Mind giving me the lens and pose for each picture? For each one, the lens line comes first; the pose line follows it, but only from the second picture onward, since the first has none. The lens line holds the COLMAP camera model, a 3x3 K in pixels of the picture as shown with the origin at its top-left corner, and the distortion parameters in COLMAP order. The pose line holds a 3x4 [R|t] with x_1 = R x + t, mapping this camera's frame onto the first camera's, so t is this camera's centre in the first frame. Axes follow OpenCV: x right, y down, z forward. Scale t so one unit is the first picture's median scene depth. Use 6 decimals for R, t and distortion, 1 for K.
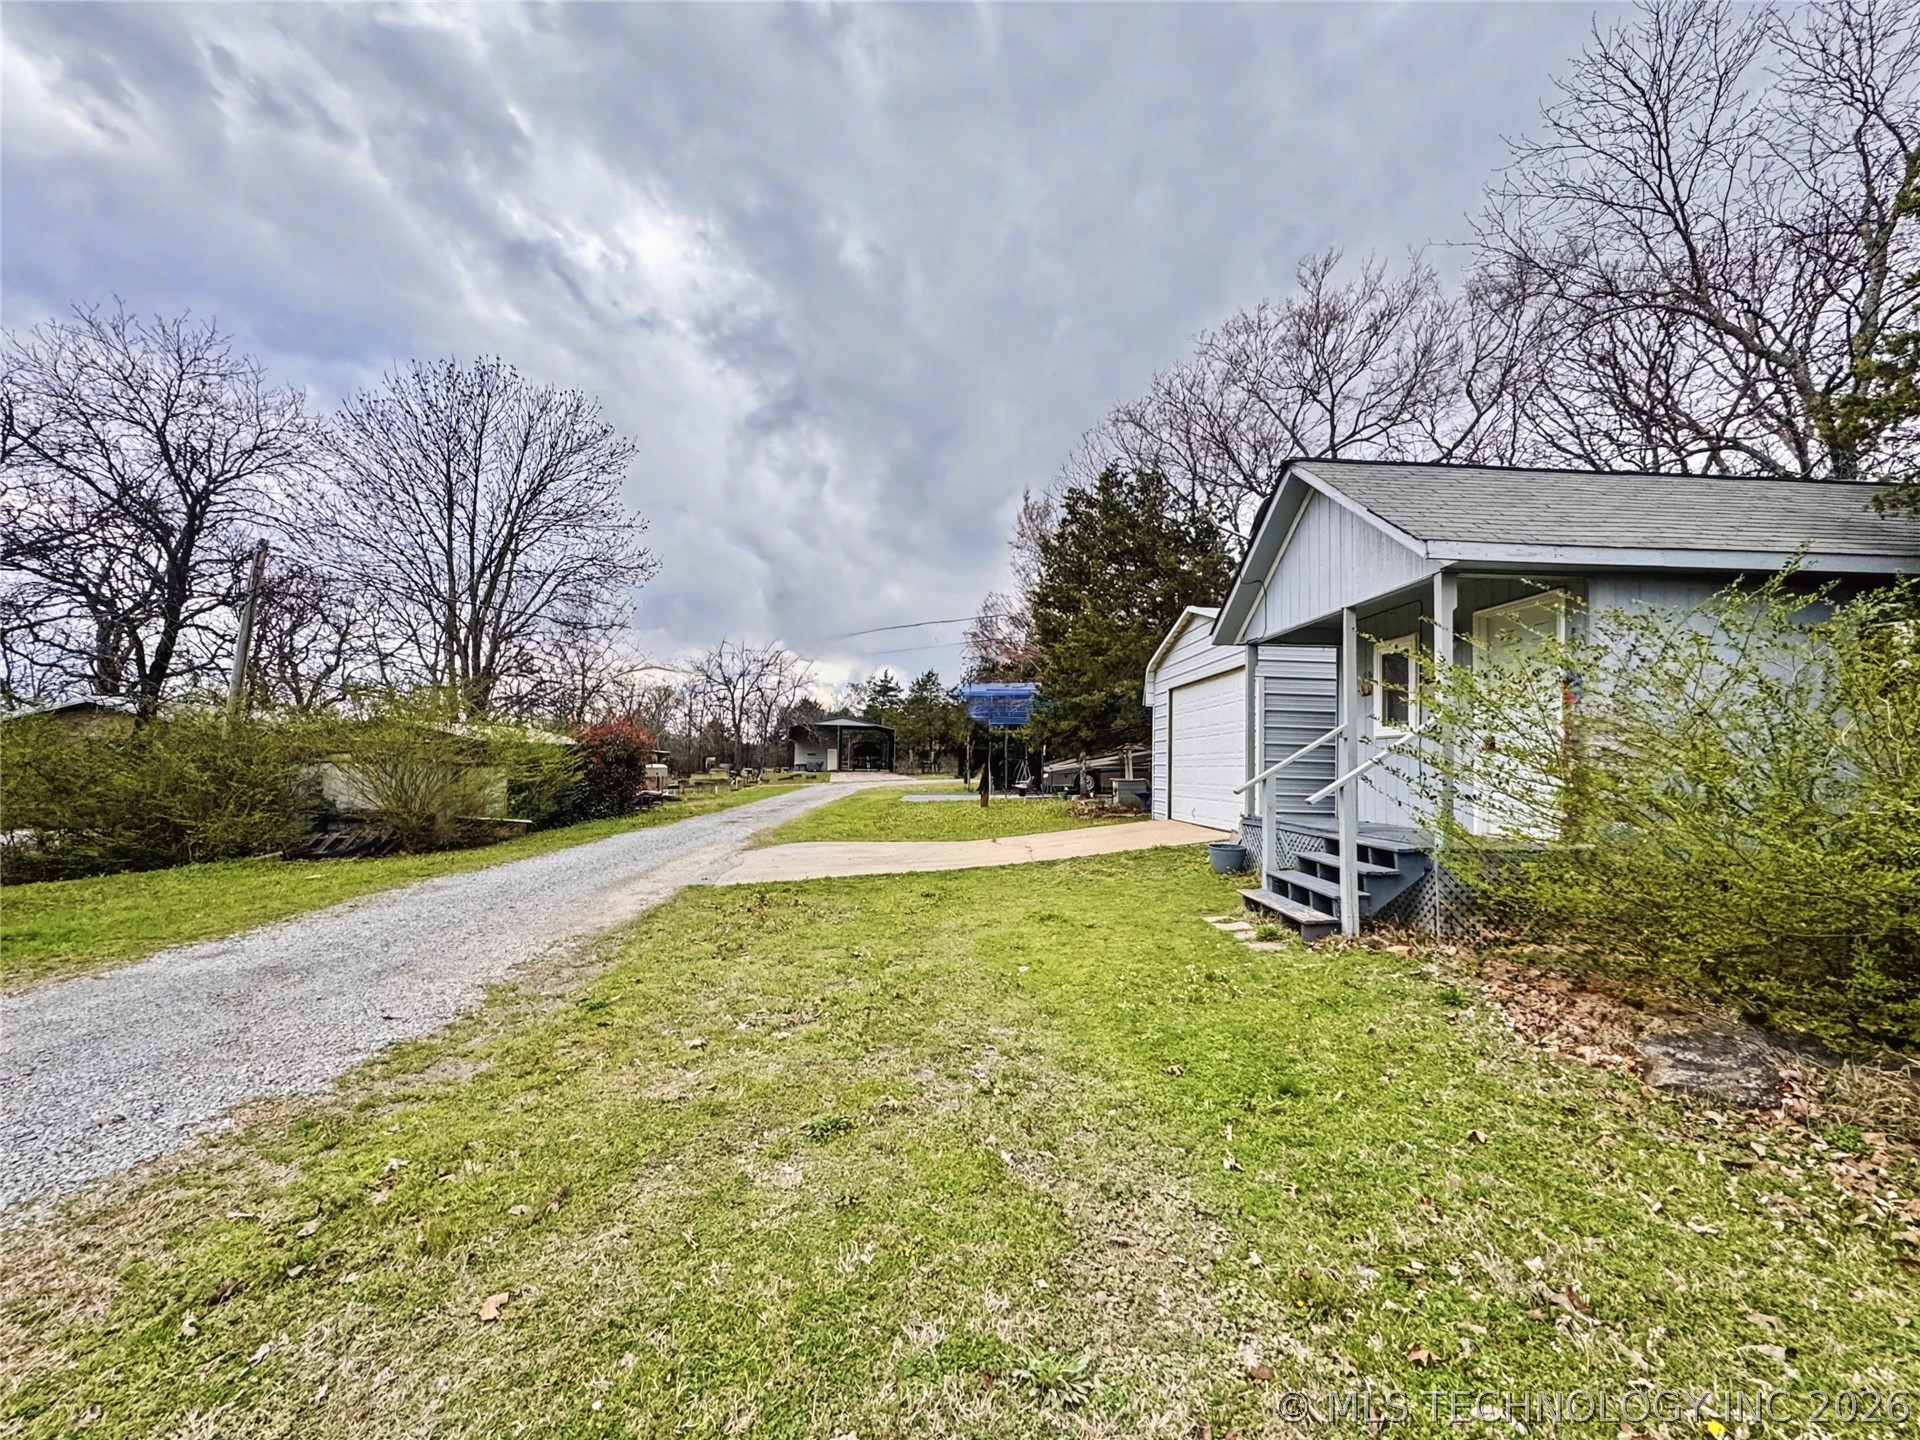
lens RADIAL K [[779.4, 0, 951.4], [0, 779.4, 755.2], [0, 0, 1]] dist [0.001810, 0.000074]
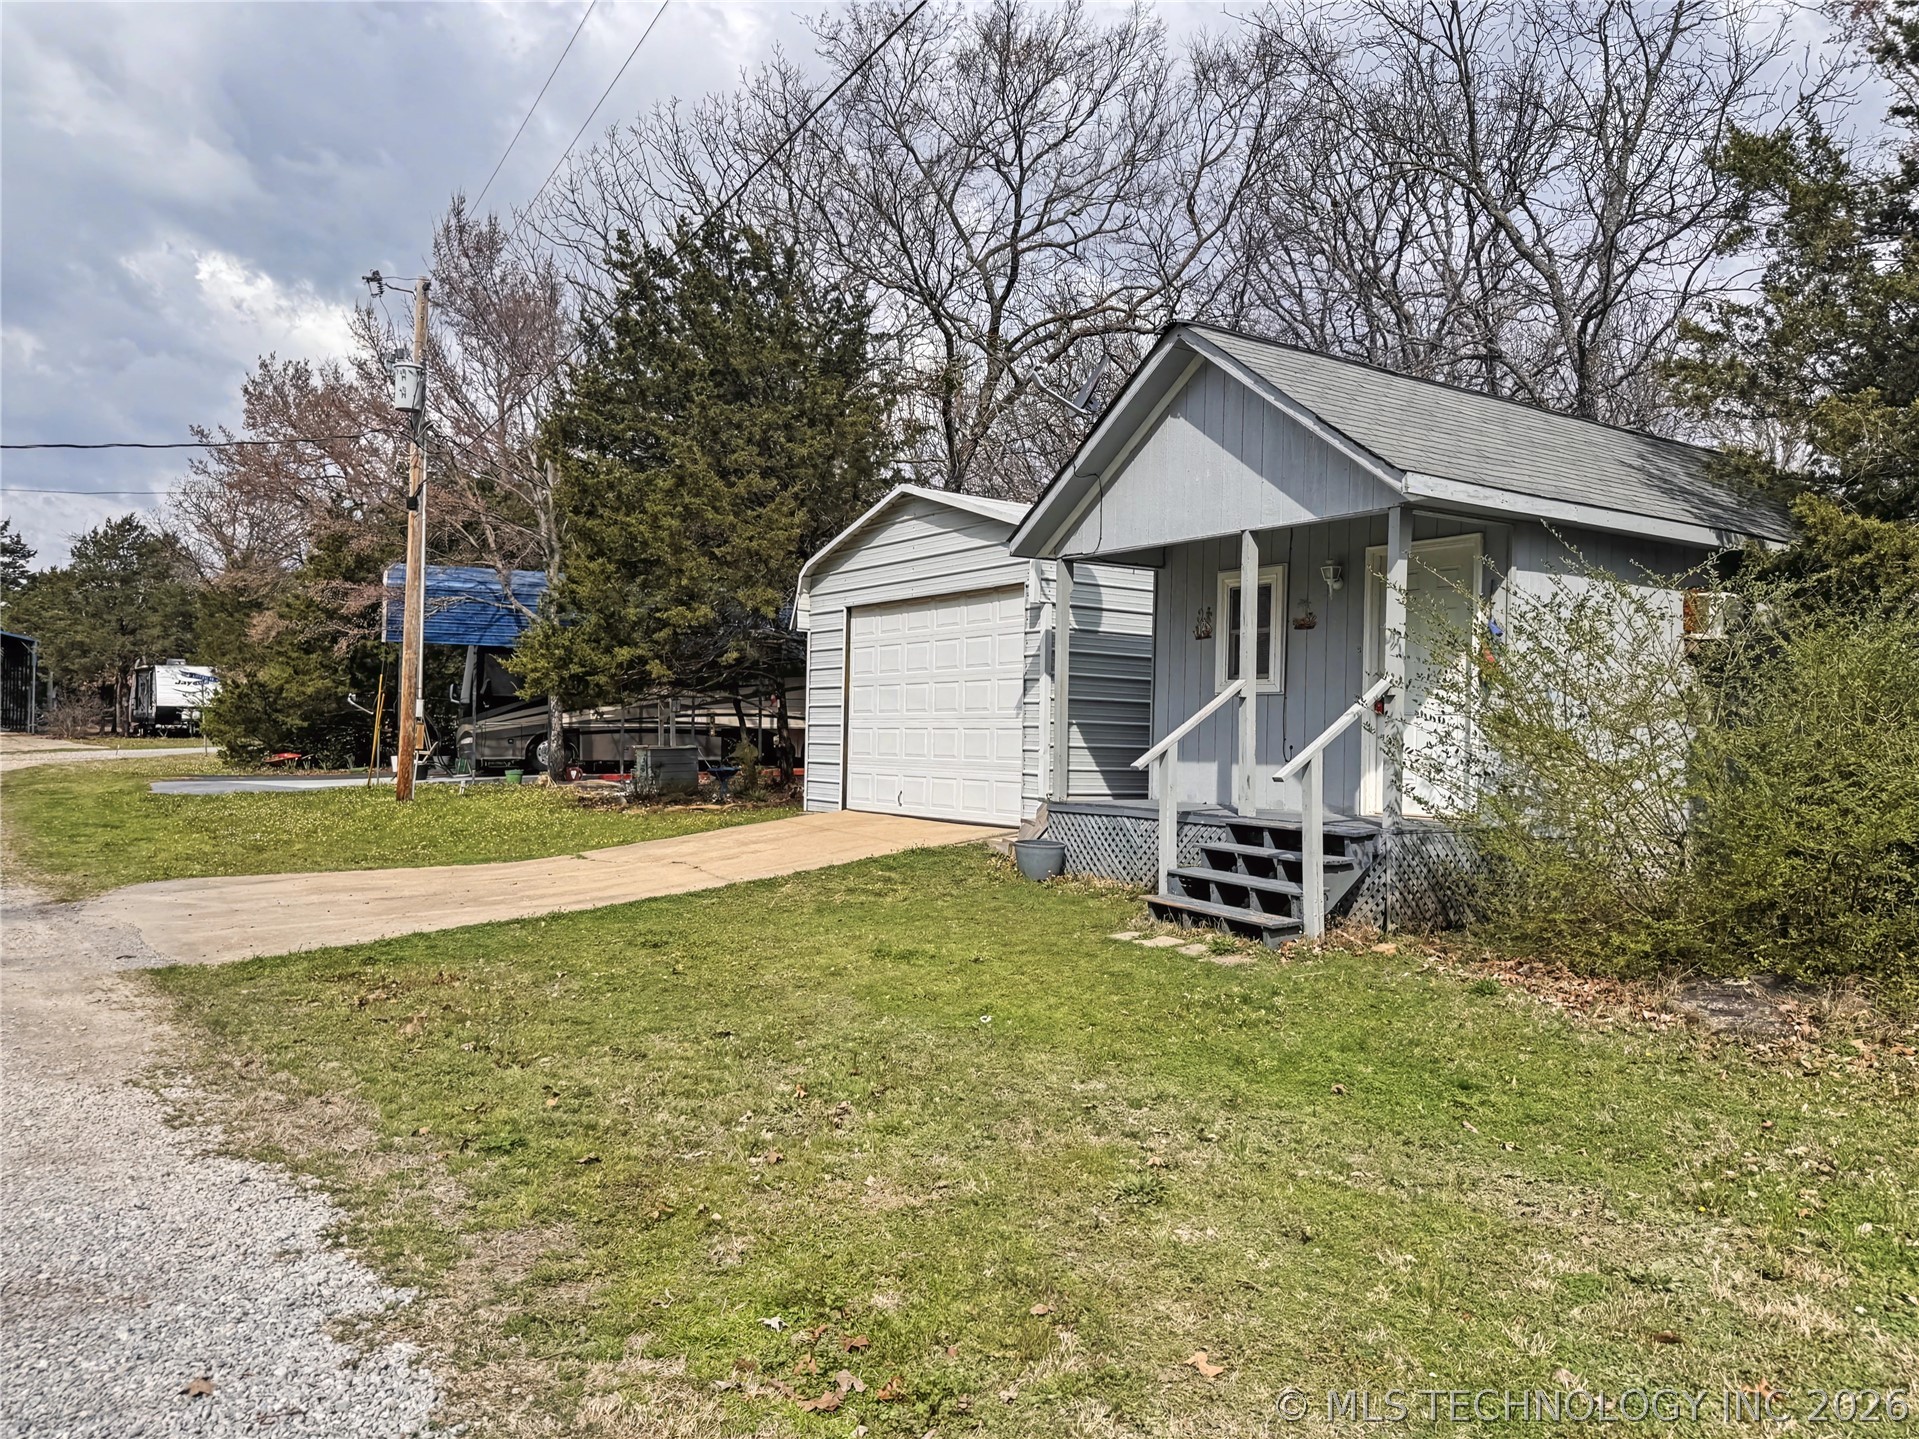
lens RADIAL K [[1379.1, 0, 965.9], [0, 1379.1, 814.7], [0, 0, 1]] dist [0.009144, -0.000121]
pose [[0.850623, -0.034457, 0.524645, -0.350981], [-0.009298, 0.996708, 0.080535, -0.009778], [-0.525693, -0.073383, 0.847503, -0.032517]]
